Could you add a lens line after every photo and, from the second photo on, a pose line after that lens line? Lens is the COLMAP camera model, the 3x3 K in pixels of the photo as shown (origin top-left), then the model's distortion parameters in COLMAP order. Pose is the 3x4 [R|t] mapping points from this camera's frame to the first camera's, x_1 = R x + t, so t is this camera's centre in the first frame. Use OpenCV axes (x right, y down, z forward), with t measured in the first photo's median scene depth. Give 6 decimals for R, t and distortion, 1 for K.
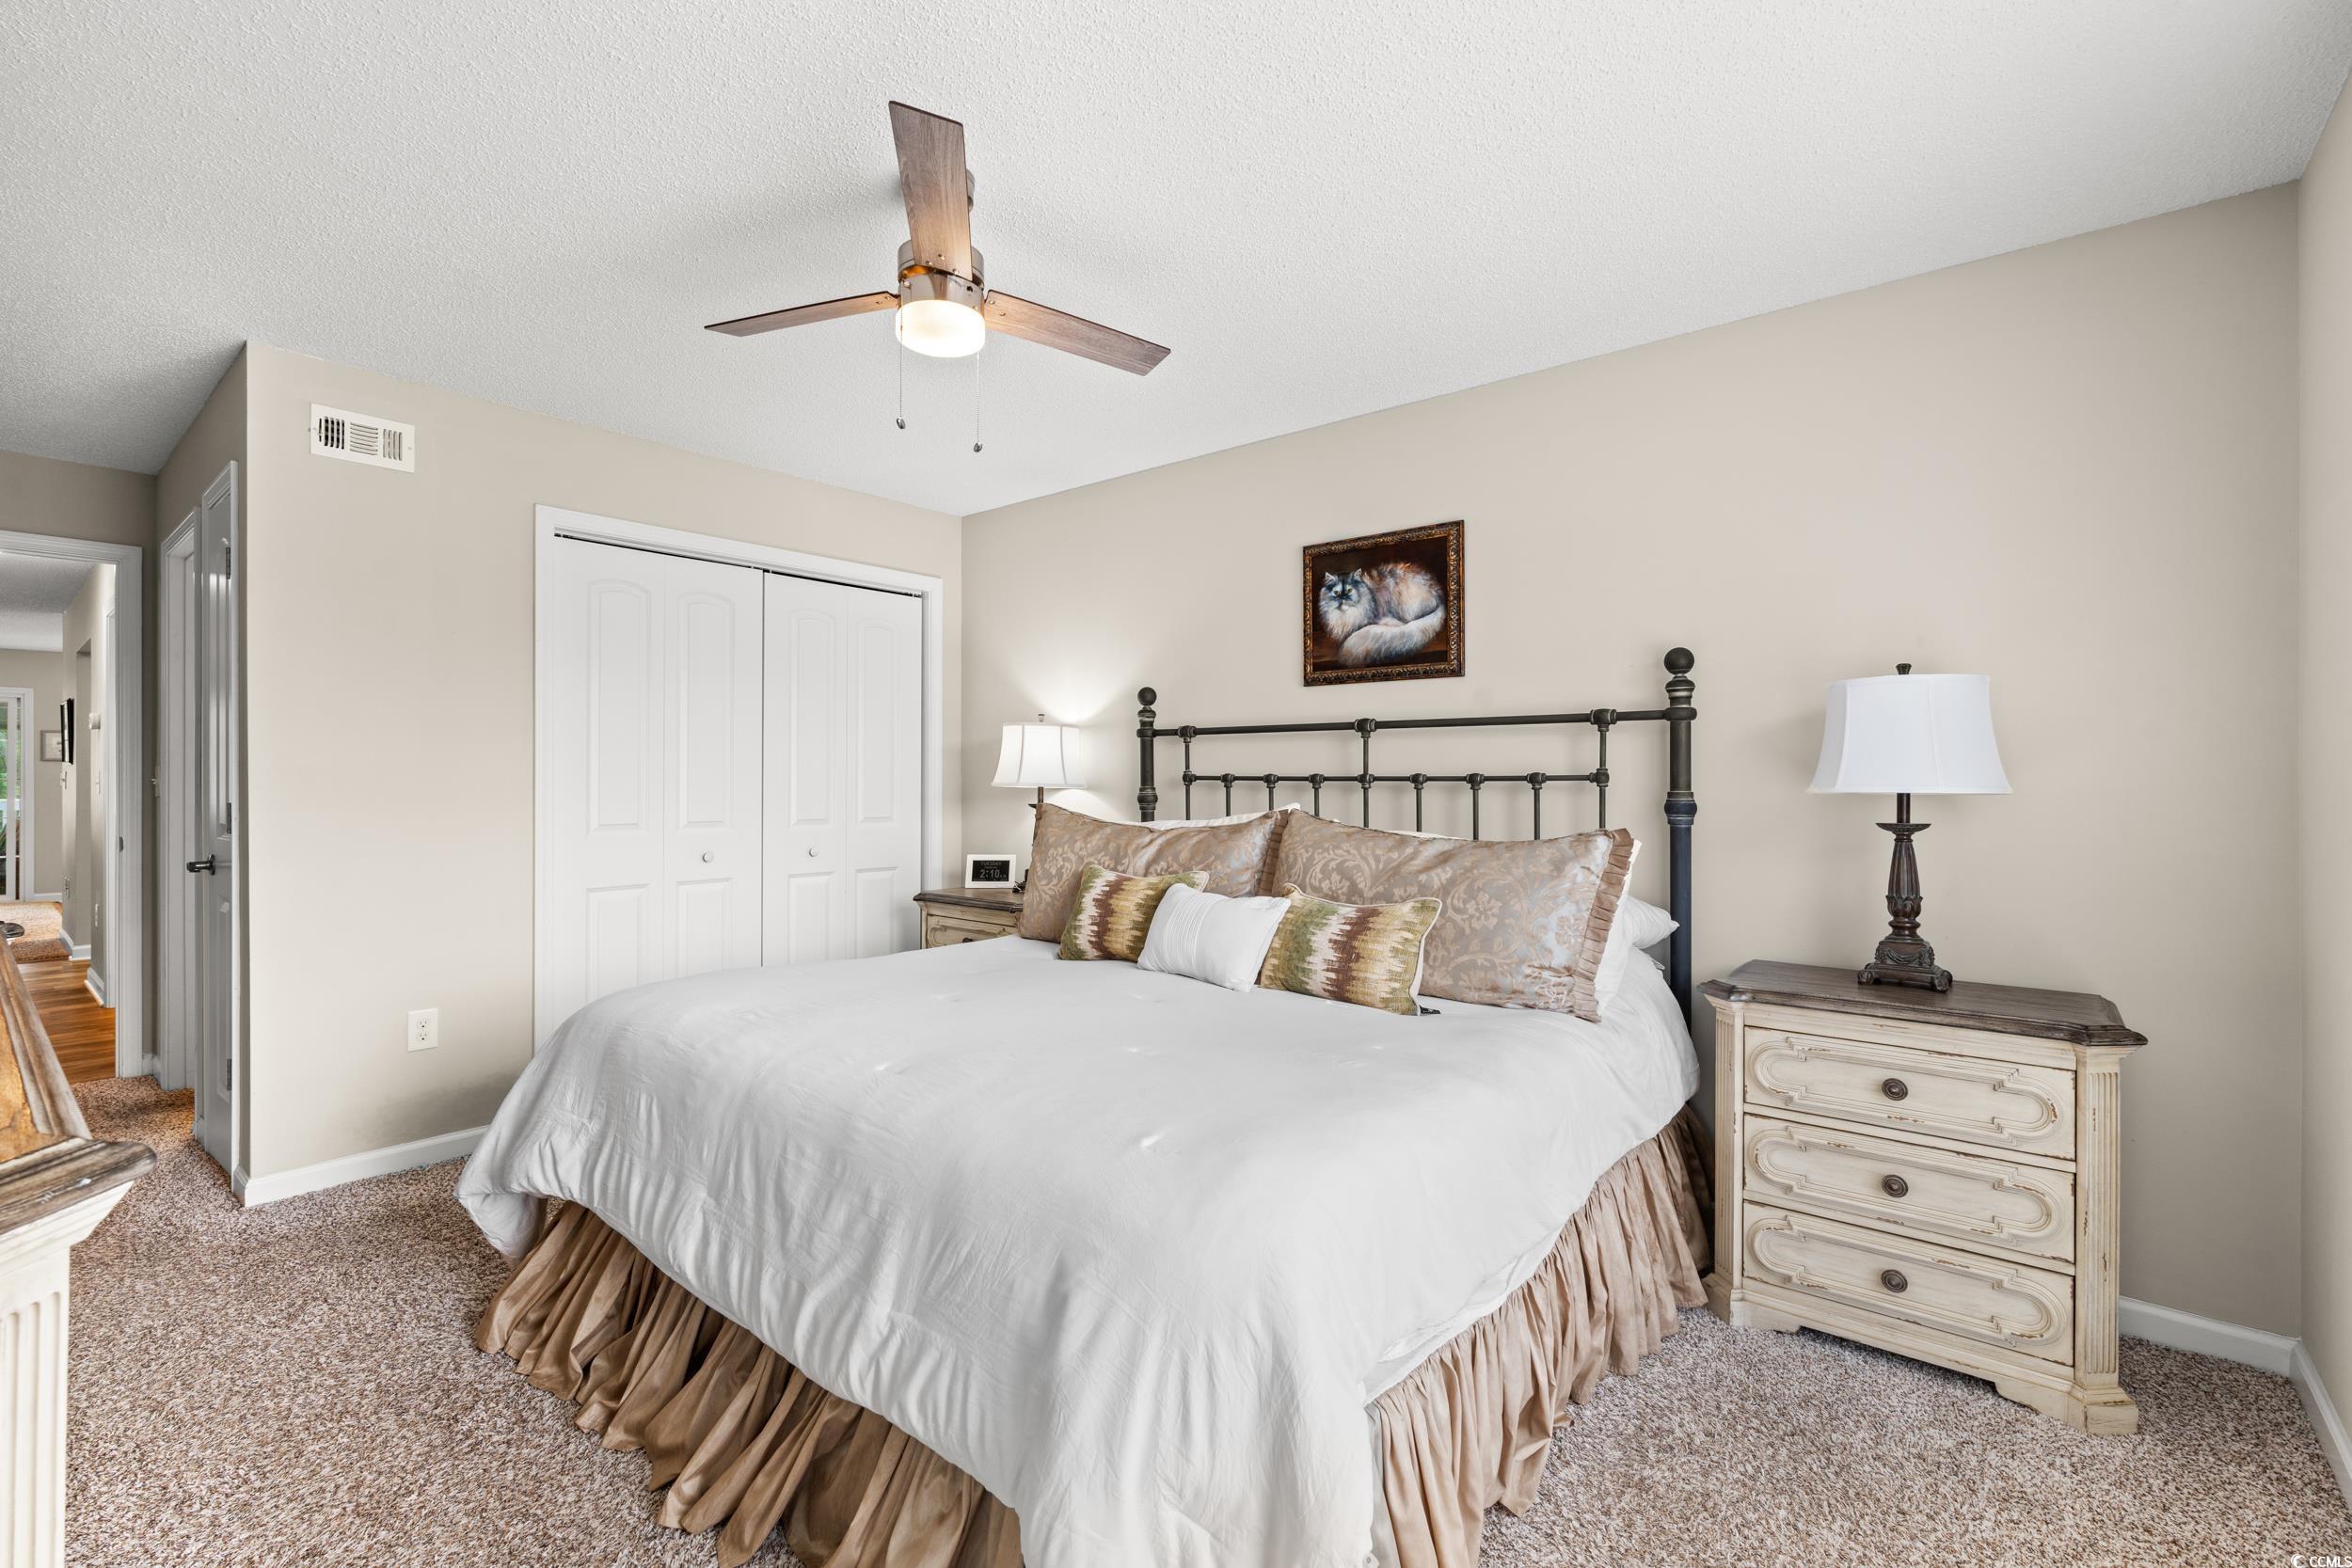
lens RADIAL K [[1041.7, 0, 1178.1], [0, 1041.7, 797.0], [0, 0, 1]] dist [0.001434, 0.000495]
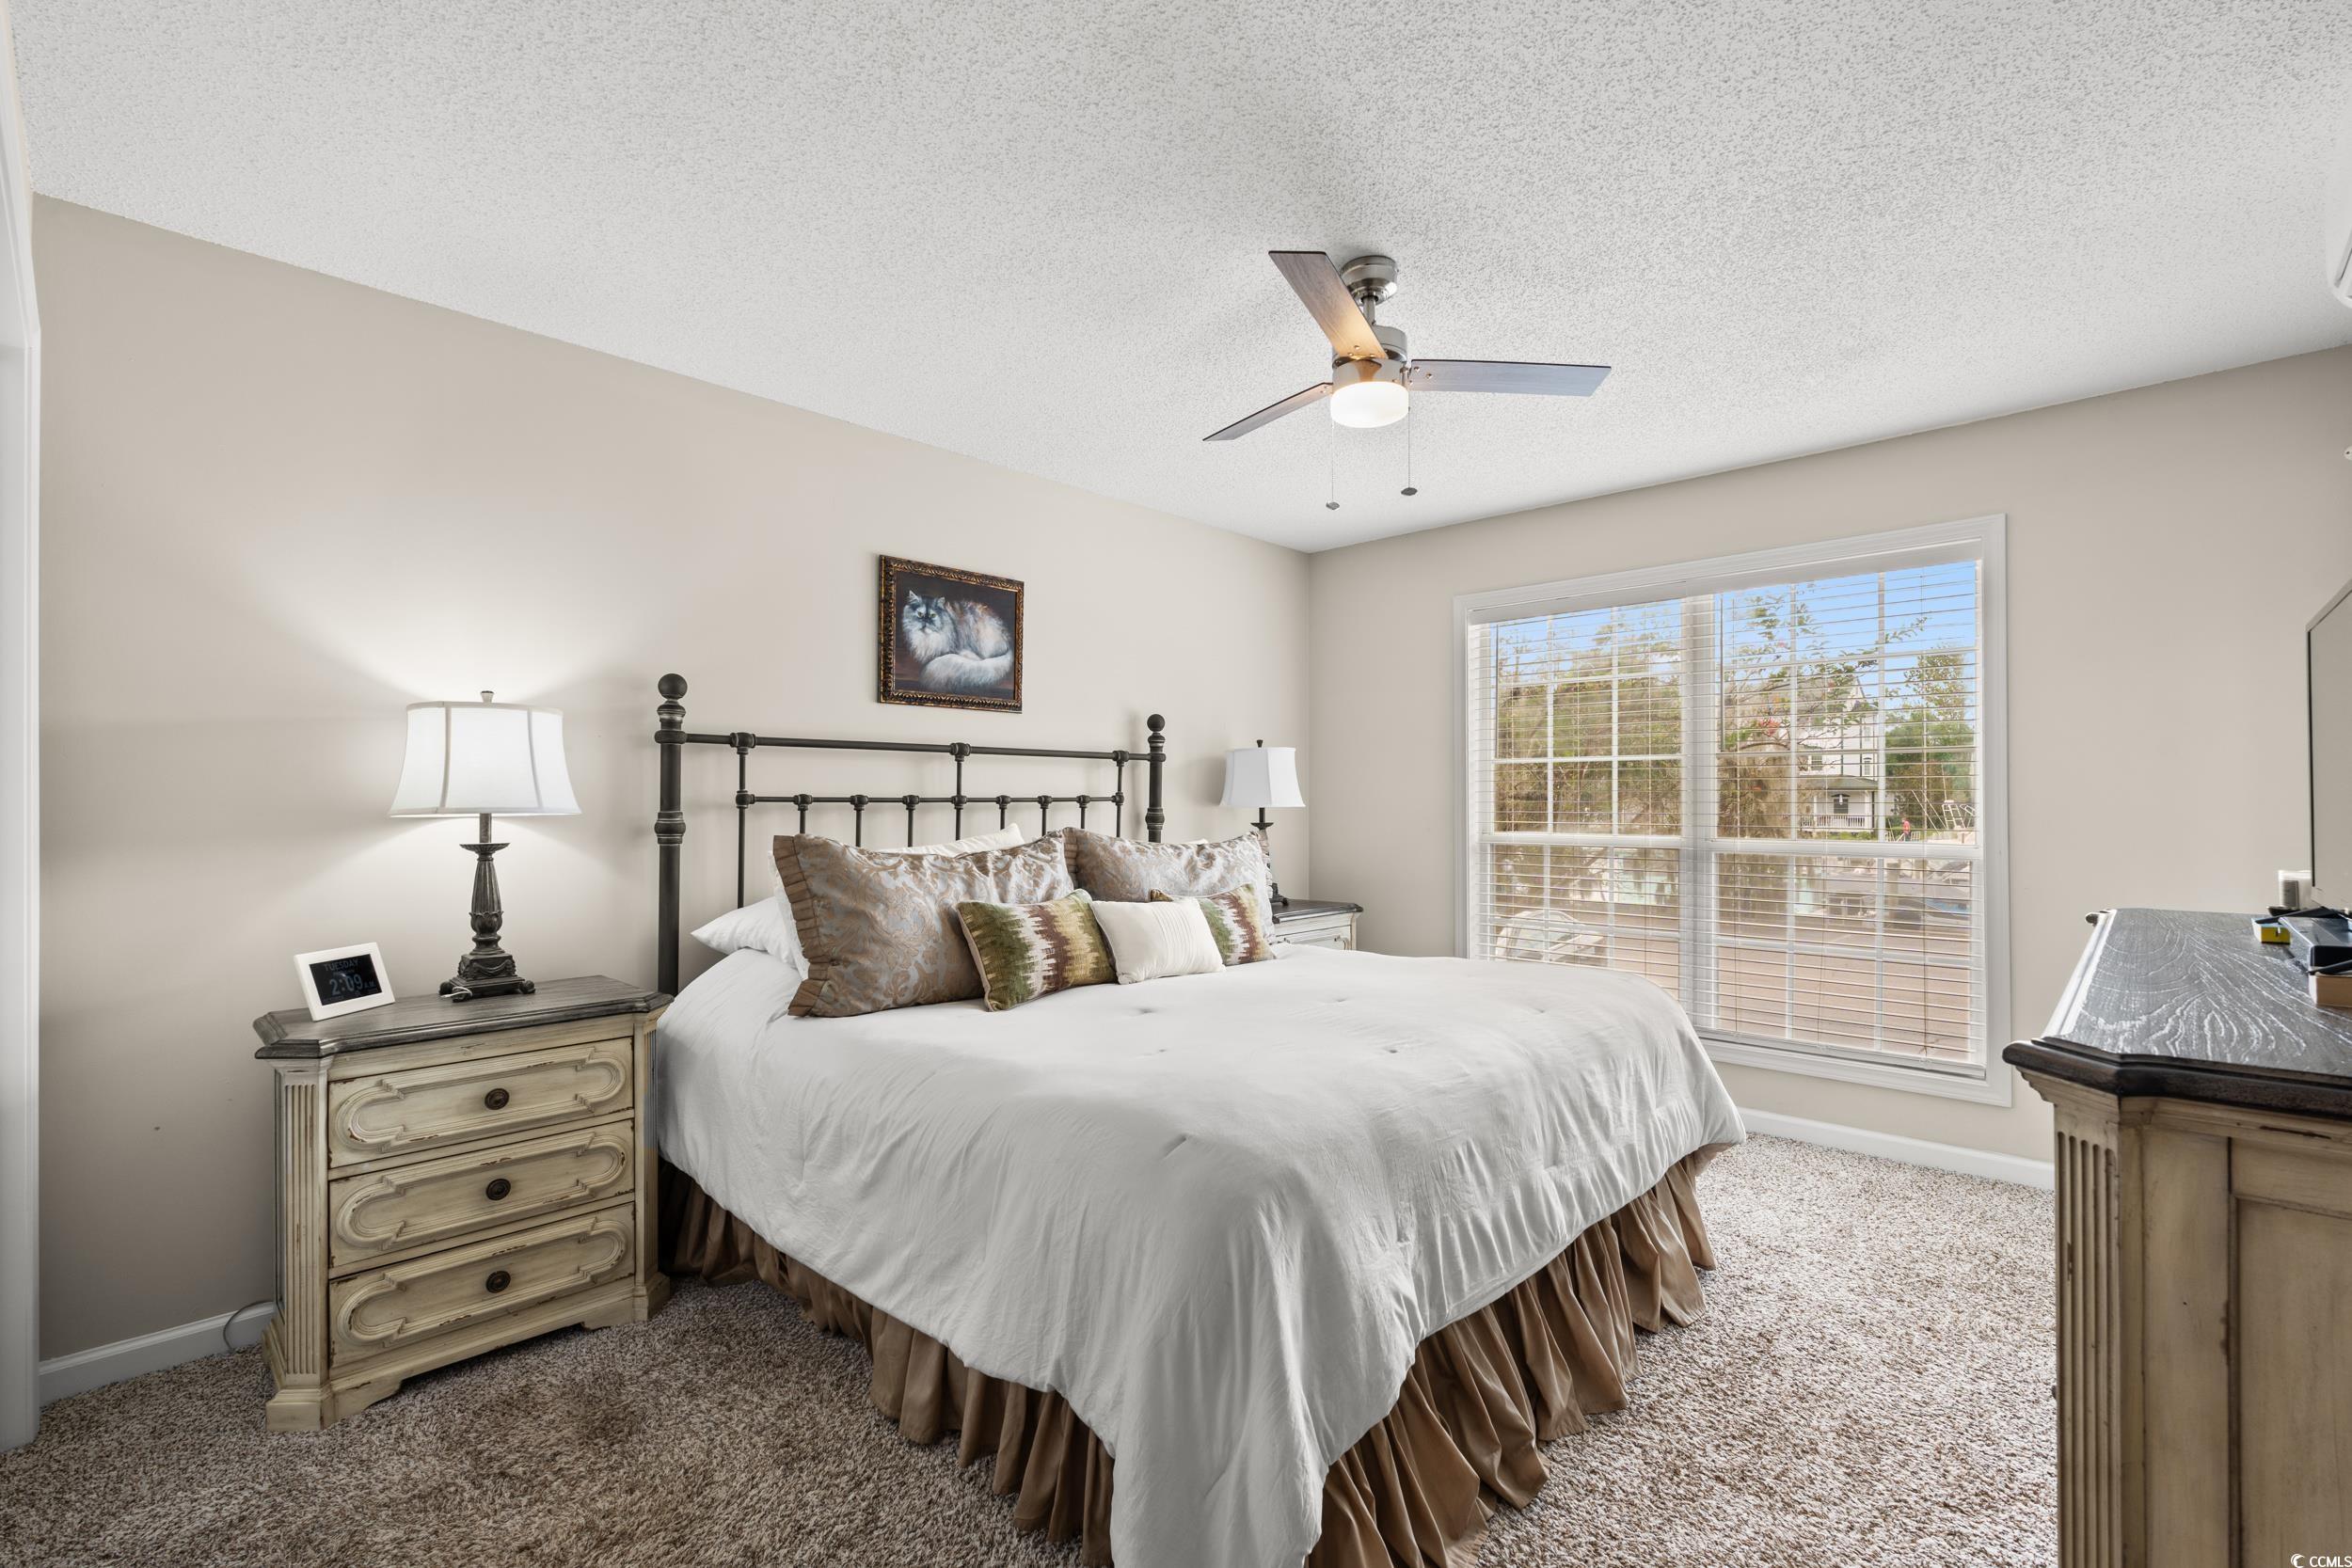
lens RADIAL K [[1047.1, 0, 1160.6], [0, 1047.1, 814.9], [0, 0, 1]] dist [-0.005172, -0.000334]
pose [[0.071285, -0.014727, 0.997347, -0.843728], [0.018374, 0.999741, 0.013449, -0.012773], [-0.997287, 0.017366, 0.071537, 0.708259]]
